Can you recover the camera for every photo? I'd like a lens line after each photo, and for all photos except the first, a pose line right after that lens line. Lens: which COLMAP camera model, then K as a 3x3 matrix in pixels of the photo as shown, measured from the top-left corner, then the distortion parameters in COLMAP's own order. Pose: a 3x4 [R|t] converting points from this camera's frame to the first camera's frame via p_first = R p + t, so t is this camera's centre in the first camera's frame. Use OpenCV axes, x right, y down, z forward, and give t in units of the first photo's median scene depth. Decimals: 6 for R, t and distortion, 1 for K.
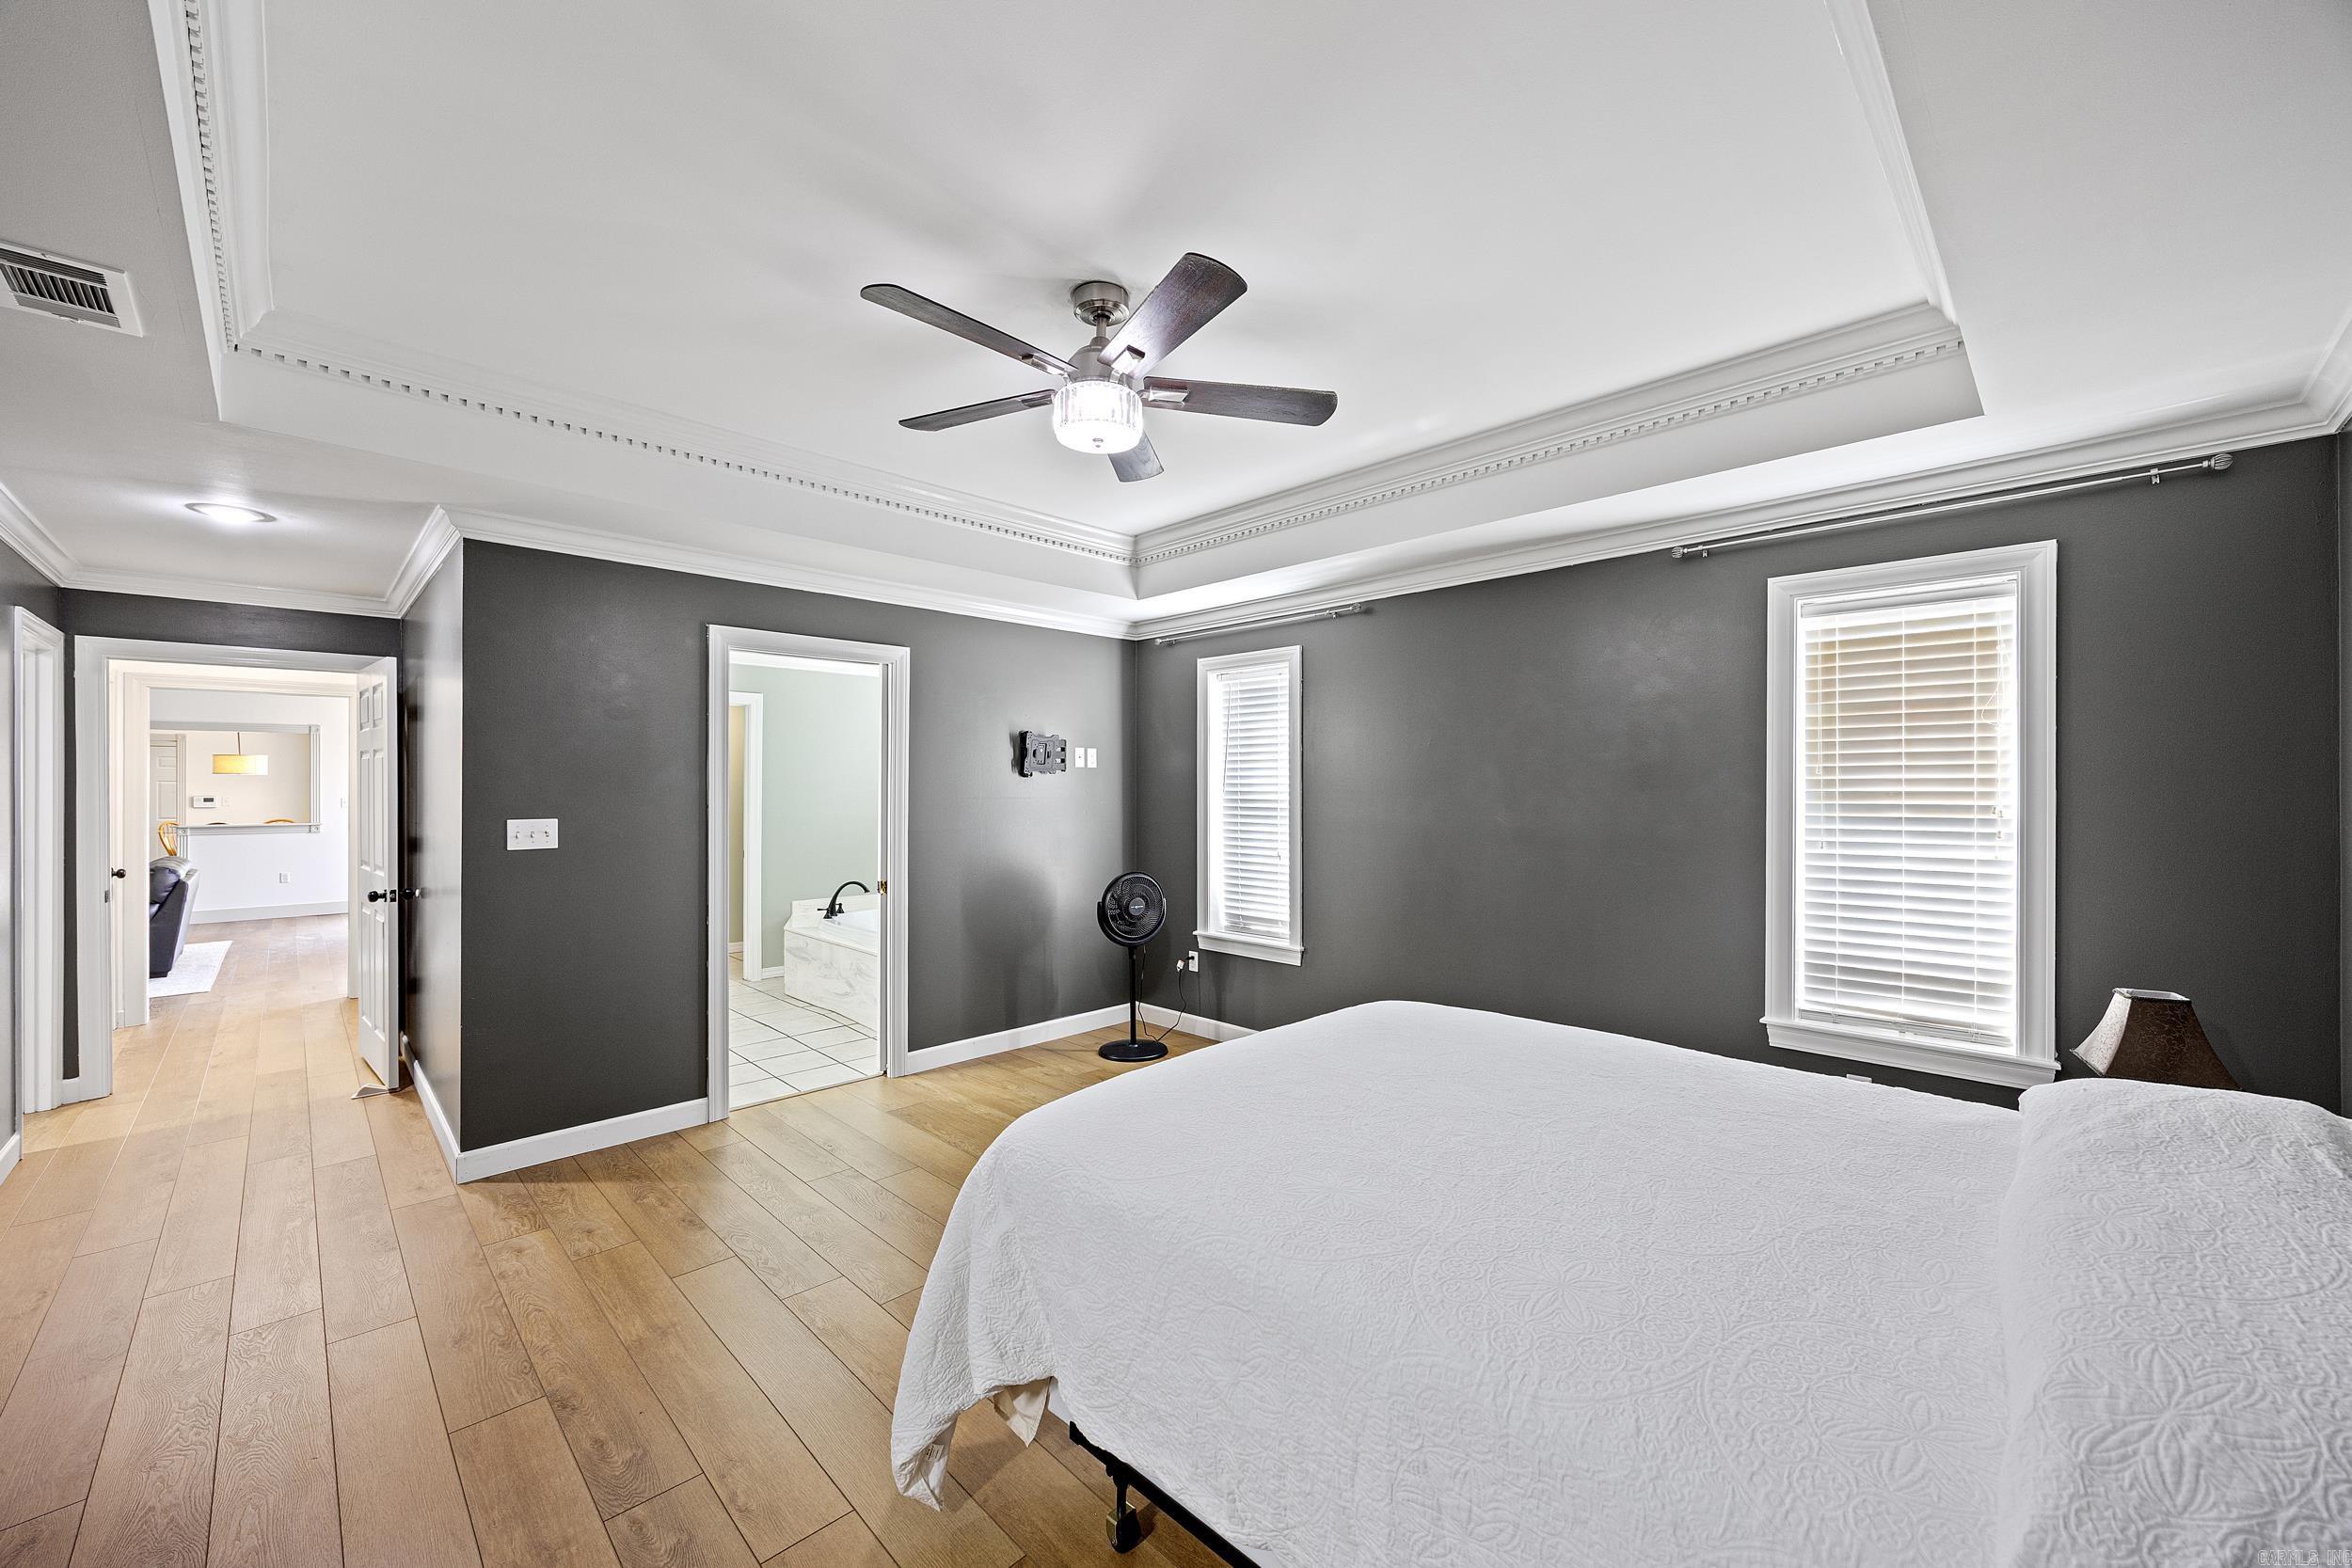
lens RADIAL K [[902.3, 0, 1194.2], [0, 902.3, 787.4], [0, 0, 1]] dist [-0.003278, -0.000294]
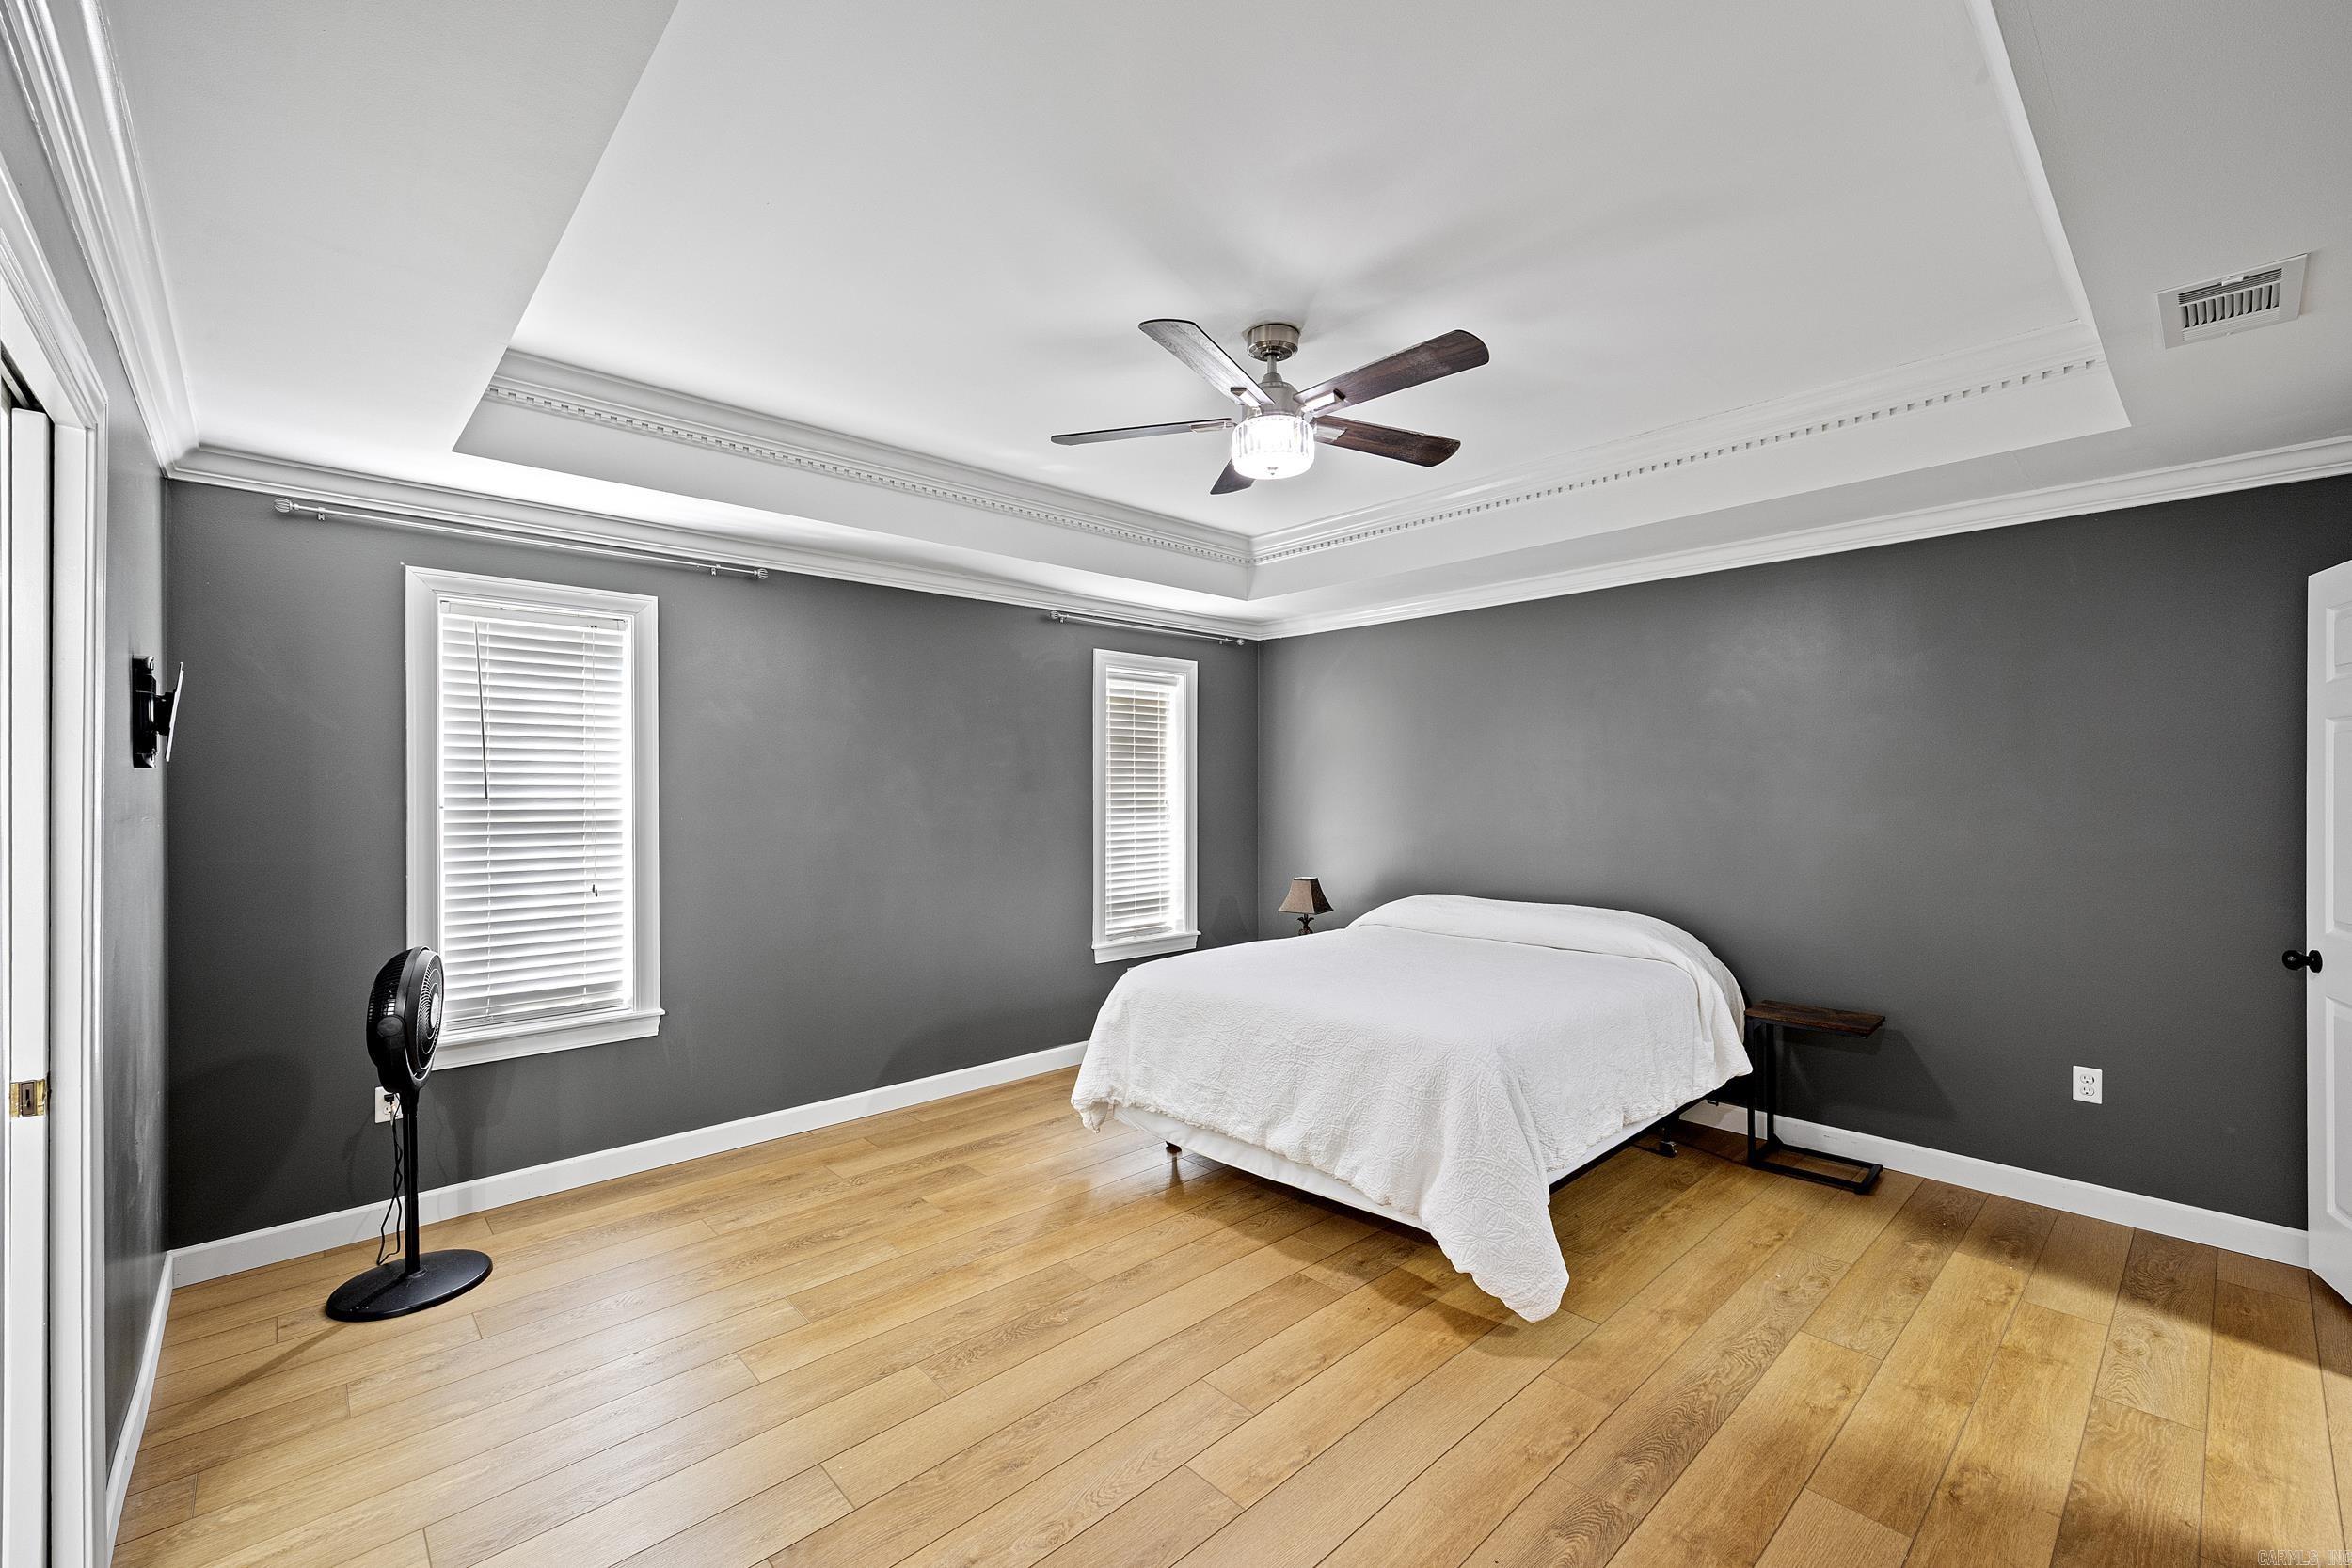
lens RADIAL K [[979.8, 0, 1178.7], [0, 979.8, 783.6], [0, 0, 1]] dist [0.003556, 0.000497]
pose [[0.043654, 0.010140, 0.998995, -0.707102], [0.008634, 0.999907, -0.010526, 0.006438], [-0.999009, 0.009085, 0.043562, 0.582080]]
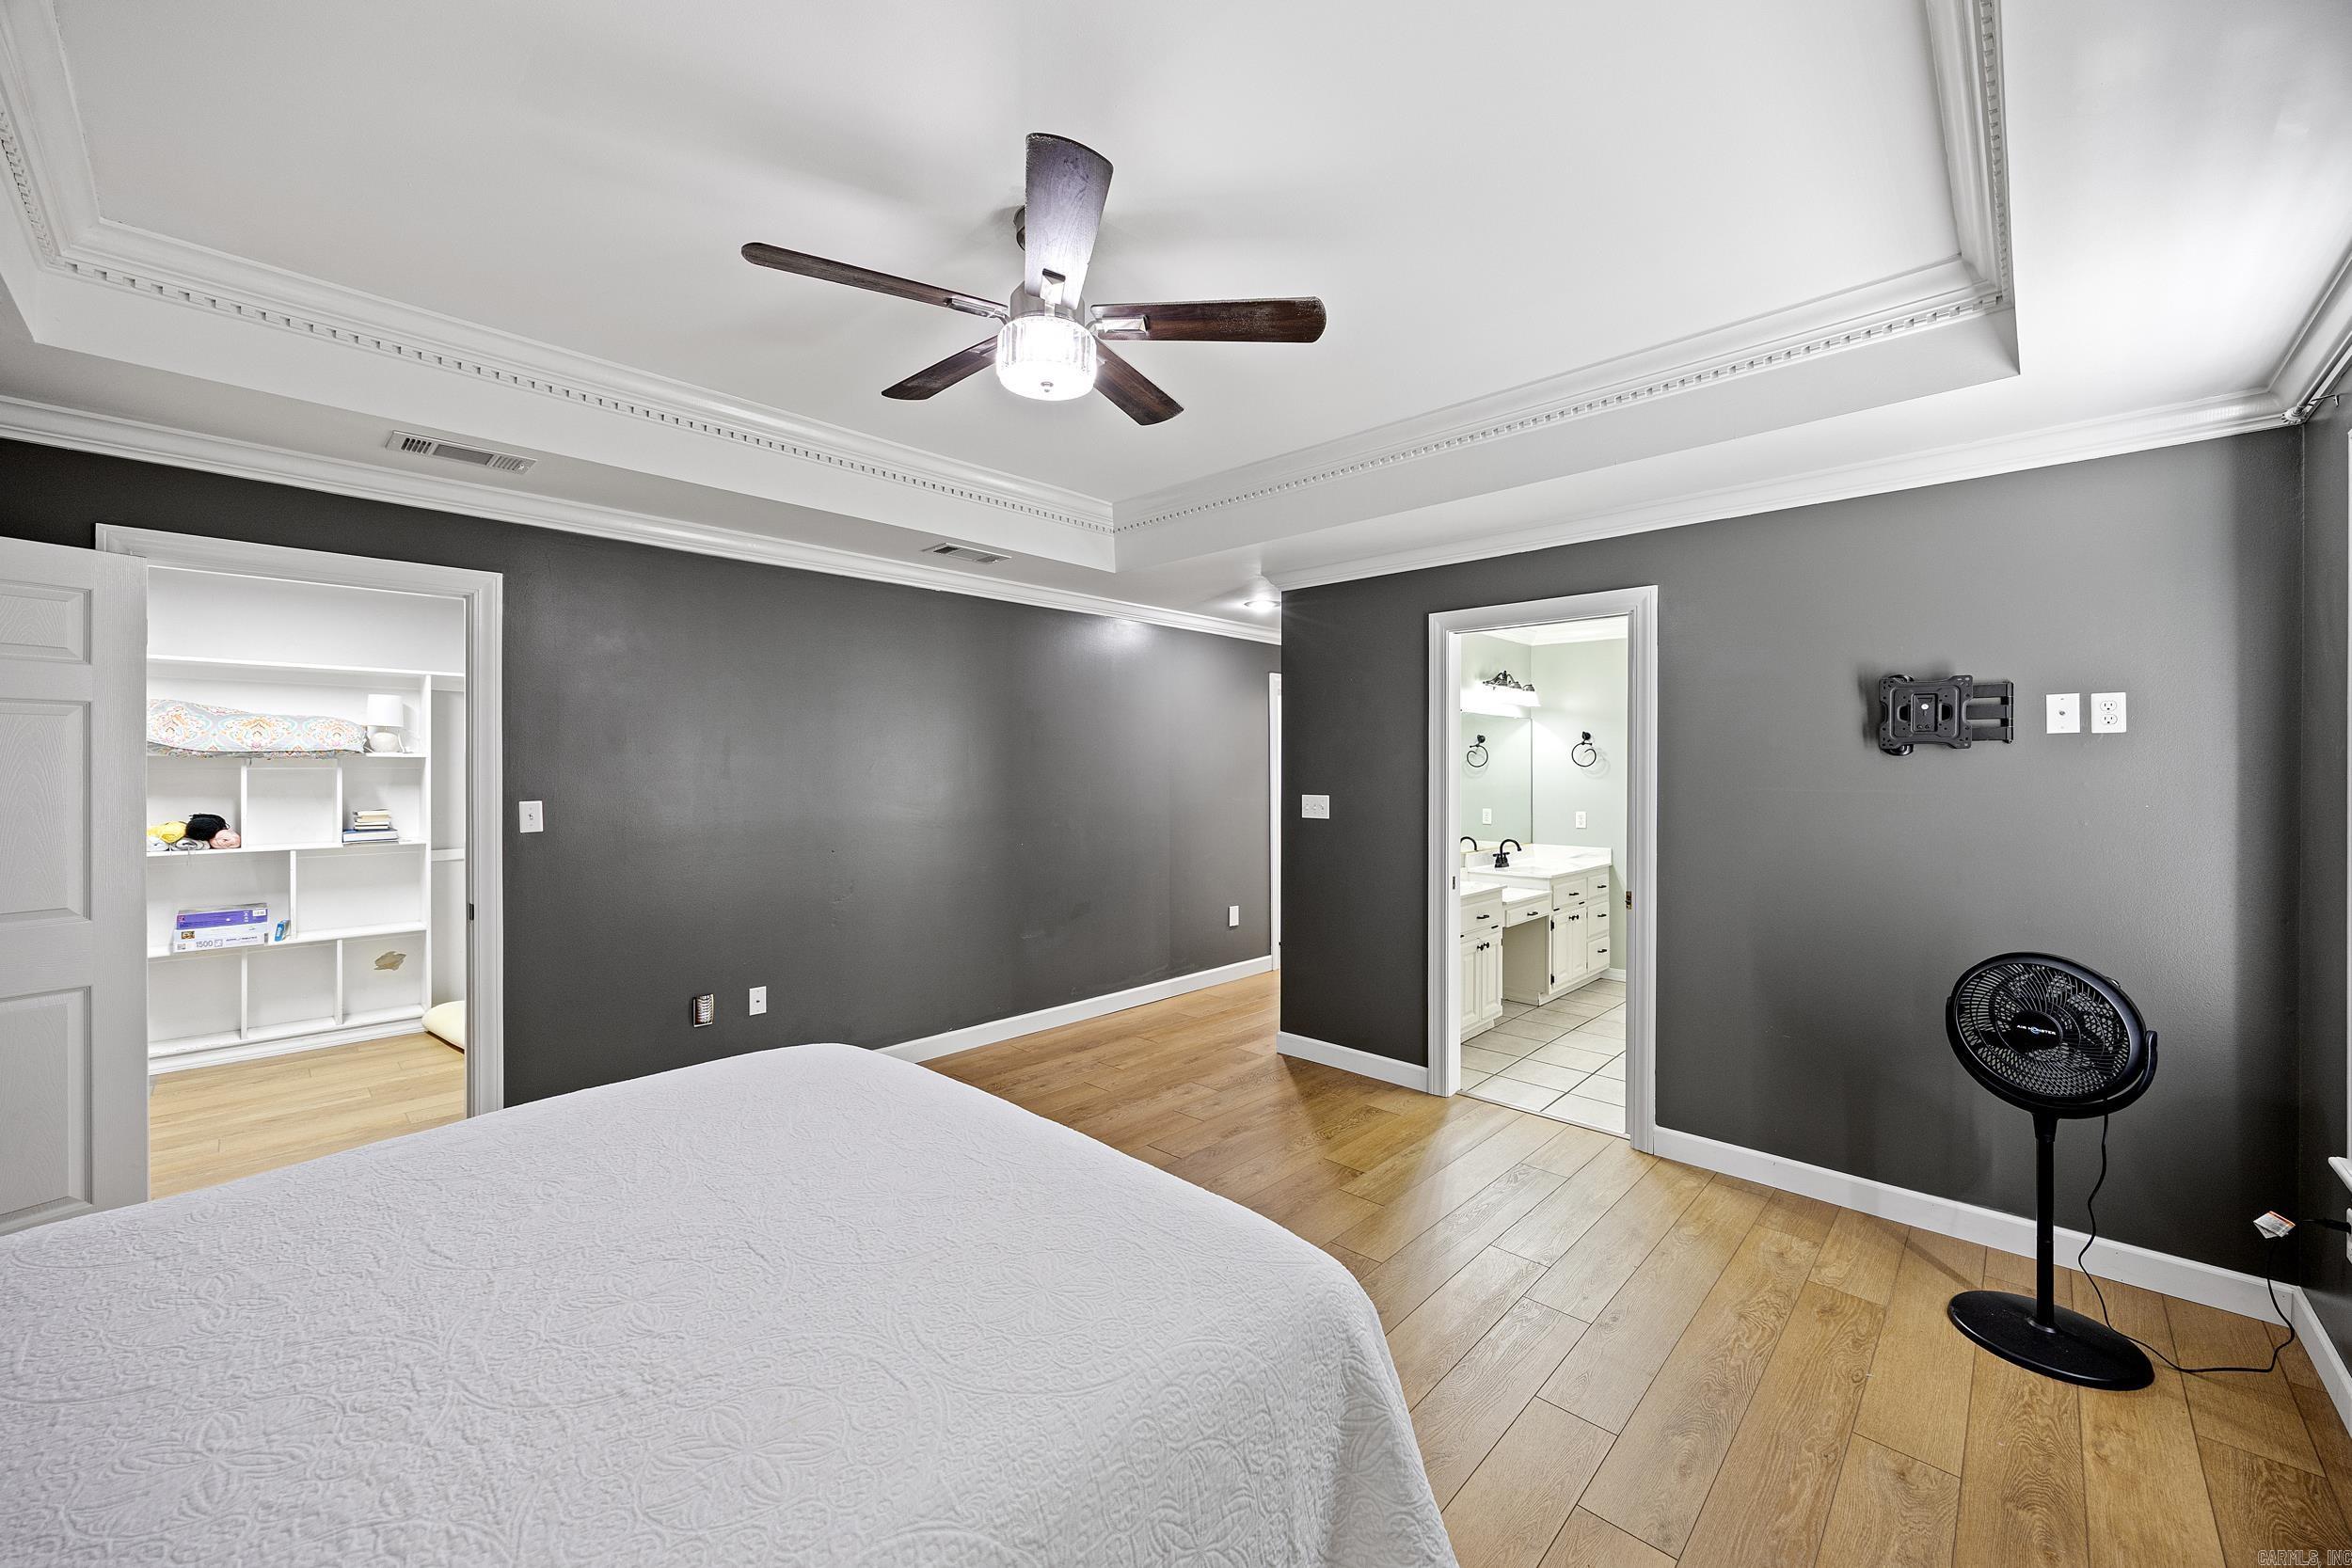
lens RADIAL K [[902.3, 0, 1189.5], [0, 902.3, 775.0], [0, 0, 1]] dist [-0.003278, -0.000294]
pose [[0.024586, 0.008705, -0.999660, 0.433129], [-0.000840, 0.999962, 0.008687, -0.003842], [0.999697, 0.000626, 0.024593, 0.611635]]
